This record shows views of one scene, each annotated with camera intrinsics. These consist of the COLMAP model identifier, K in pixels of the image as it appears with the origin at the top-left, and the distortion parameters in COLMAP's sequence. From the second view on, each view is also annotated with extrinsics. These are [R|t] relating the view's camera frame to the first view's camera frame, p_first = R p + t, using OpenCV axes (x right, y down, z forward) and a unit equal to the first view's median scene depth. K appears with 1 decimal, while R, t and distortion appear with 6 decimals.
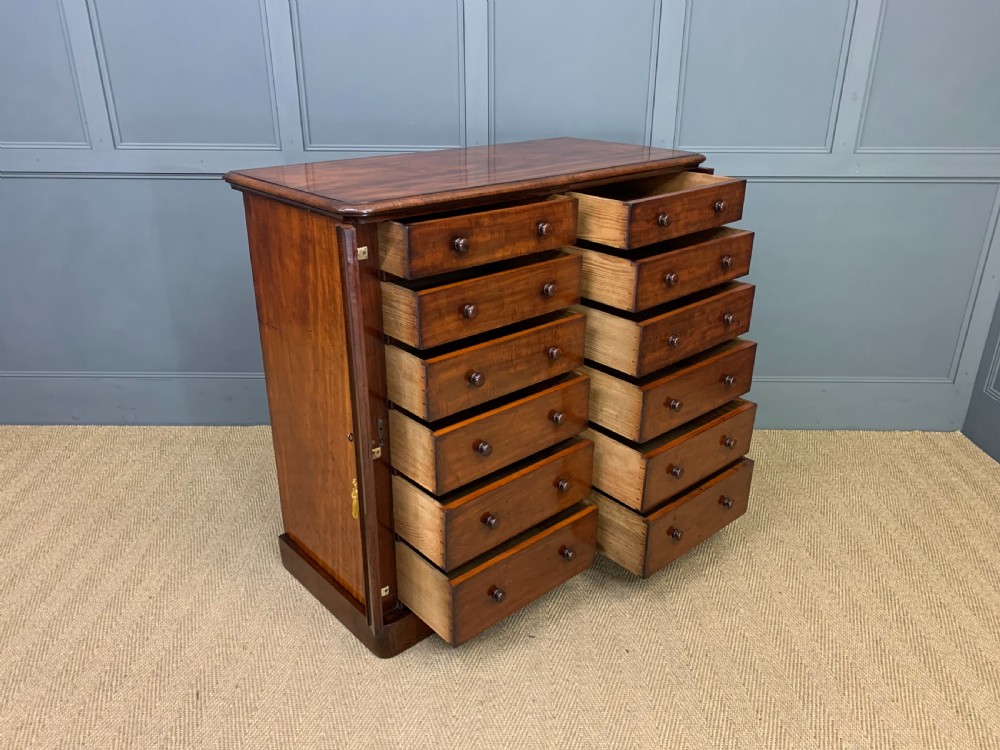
lens RADIAL K [[766.7, 0, 502.2], [0, 766.7, 376.2], [0, 0, 1]] dist [0.032533, -0.020363]
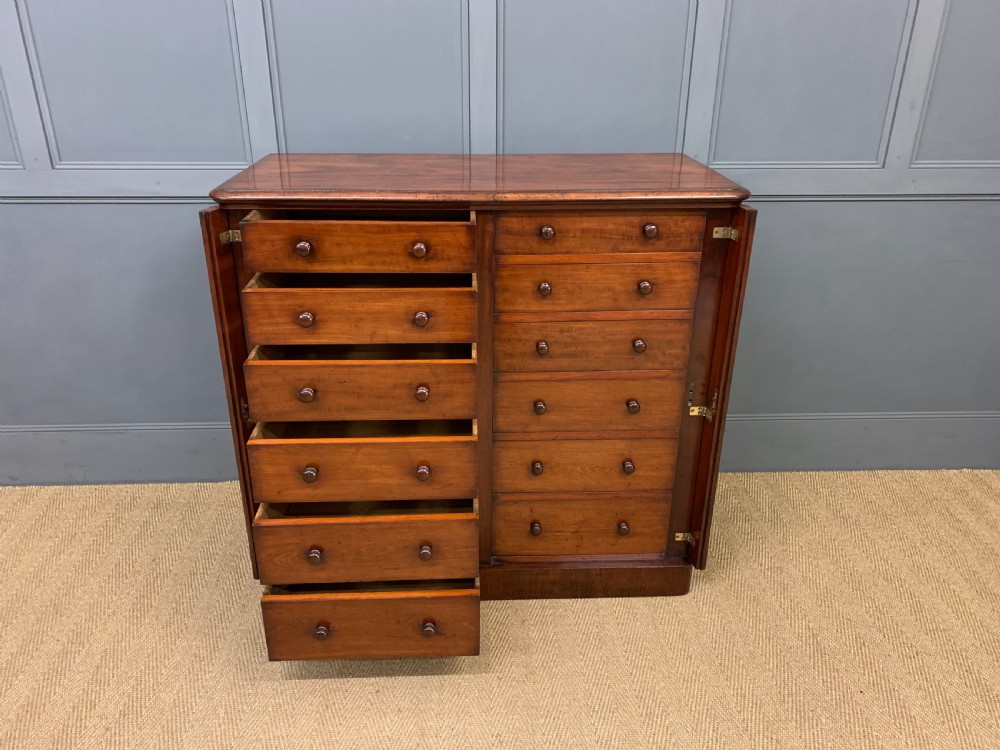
lens RADIAL K [[766.7, 0, 497.5], [0, 766.7, 369.7], [0, 0, 1]] dist [0.032533, -0.020363]
pose [[0.998733, -0.018700, 0.046711, -0.071224], [0.018339, 0.999799, 0.008157, -0.085451], [-0.046854, -0.007291, 0.998875, 0.157014]]
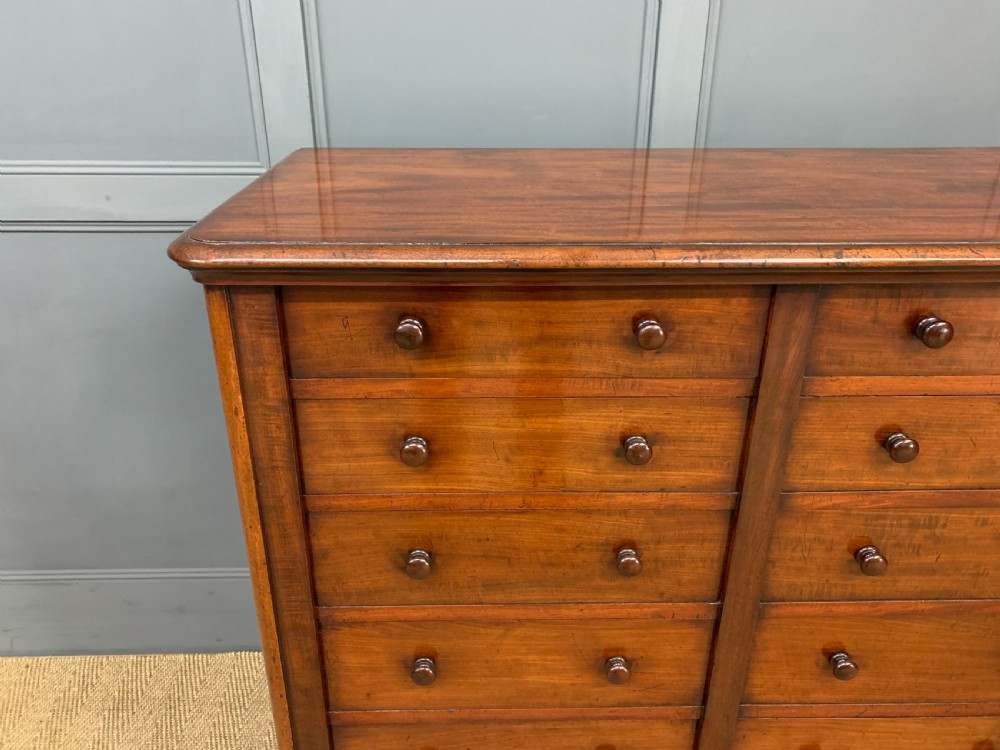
lens RADIAL K [[766.7, 0, 490.0], [0, 766.7, 373.3], [0, 0, 1]] dist [0.032533, -0.020363]
pose [[0.999736, -0.012071, 0.019529, -0.183301], [0.011519, 0.999538, 0.028120, -0.208401], [-0.019859, -0.027888, 0.999414, 0.585325]]
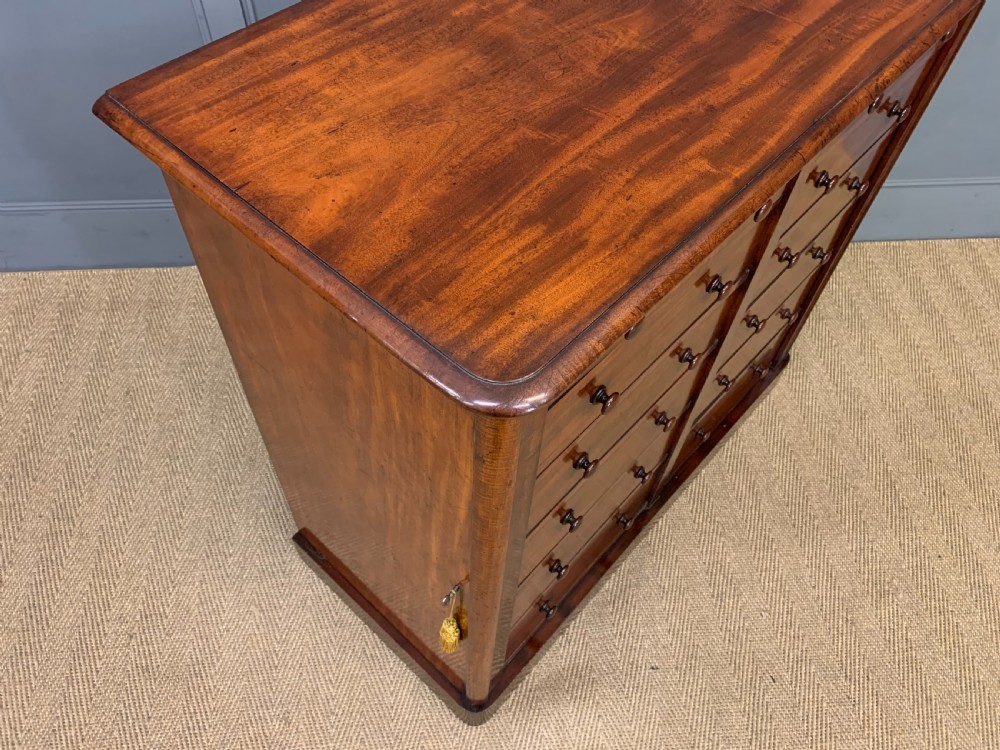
lens RADIAL K [[766.7, 0, 503.5], [0, 766.7, 378.7], [0, 0, 1]] dist [0.032533, -0.020363]
pose [[0.993858, -0.057020, 0.094844, -0.150483], [0.000001, 0.857043, 0.515245, -0.280088], [-0.110664, -0.512080, 0.851779, 0.433129]]
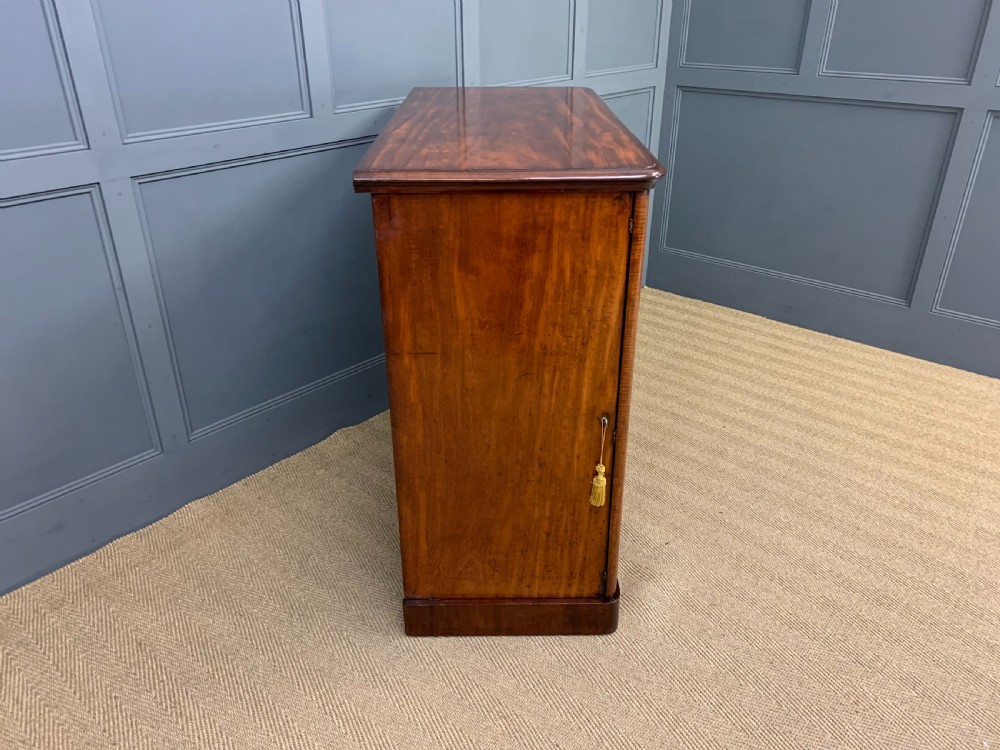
lens RADIAL K [[766.7, 0, 504.0], [0, 766.7, 375.0], [0, 0, 1]] dist [0.032533, -0.020363]
pose [[0.665488, -0.350110, 0.659203, -0.659956], [0.301909, 0.933957, 0.191247, -0.144691], [-0.682625, 0.071747, 0.727238, 0.299651]]
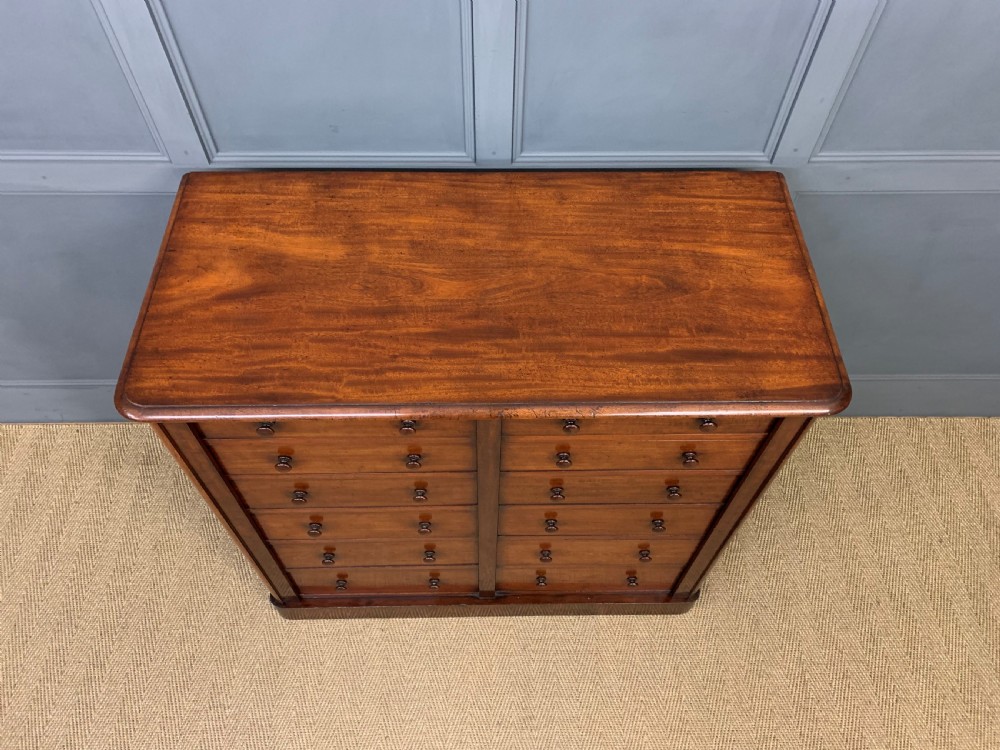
lens RADIAL K [[766.7, 0, 506.0], [0, 766.7, 381.7], [0, 0, 1]] dist [0.032533, -0.020363]
pose [[0.999597, -0.012097, 0.025682, -0.047142], [-0.003906, 0.837461, 0.546483, -0.560604], [-0.028119, -0.546363, 0.837076, 0.451237]]
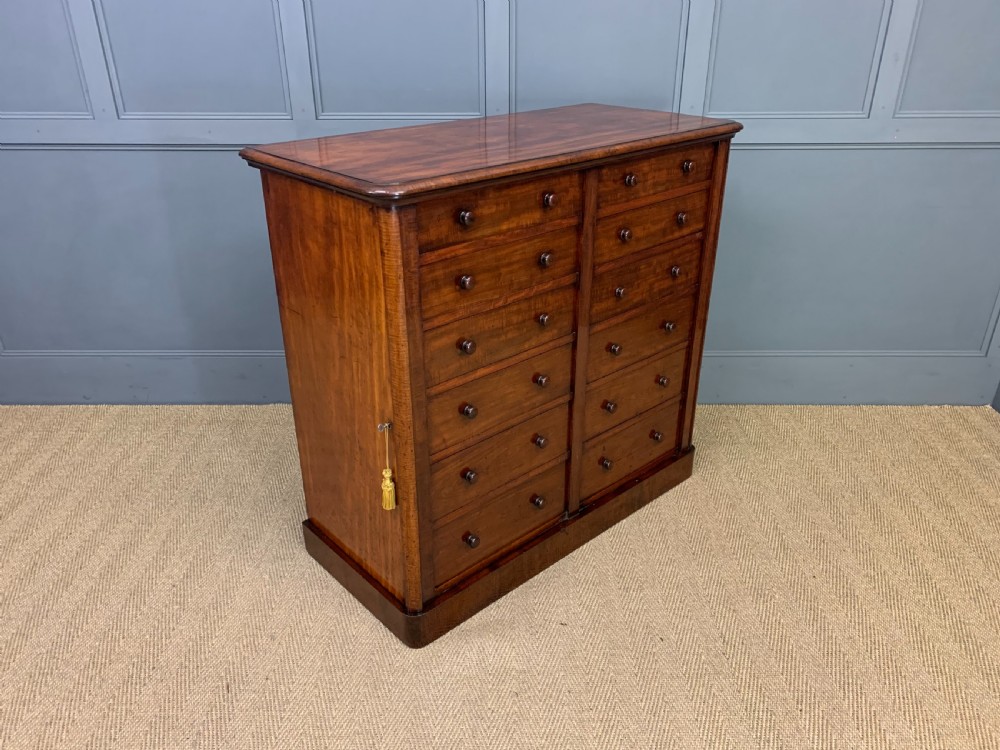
lens RADIAL K [[766.7, 0, 501.0], [0, 766.7, 382.6], [0, 0, 1]] dist [0.032533, -0.020363]
pose [[0.999978, -0.006476, -0.001222, -0.033655], [0.006535, 0.998307, 0.057797, -0.024126], [0.000846, -0.057803, 0.998328, 0.032064]]
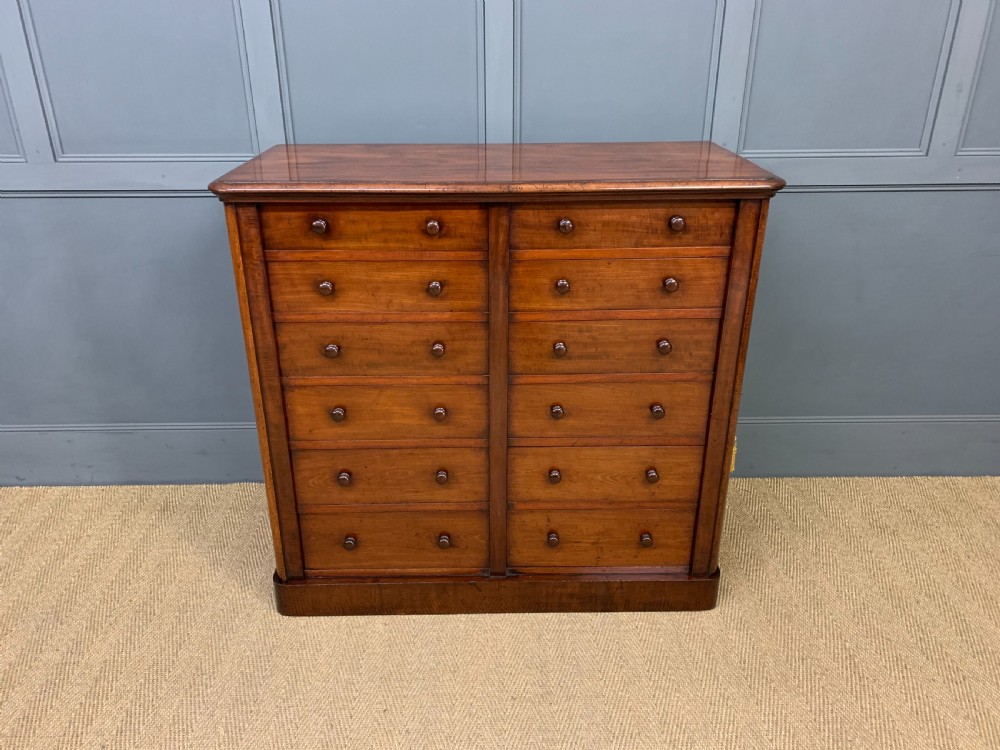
lens RADIAL K [[766.7, 0, 493.6], [0, 766.7, 367.2], [0, 0, 1]] dist [0.032533, -0.020363]
pose [[0.999768, -0.015955, 0.014498, -0.063105], [0.015773, 0.999796, 0.012580, -0.093456], [-0.014695, -0.012348, 0.999816, 0.203294]]
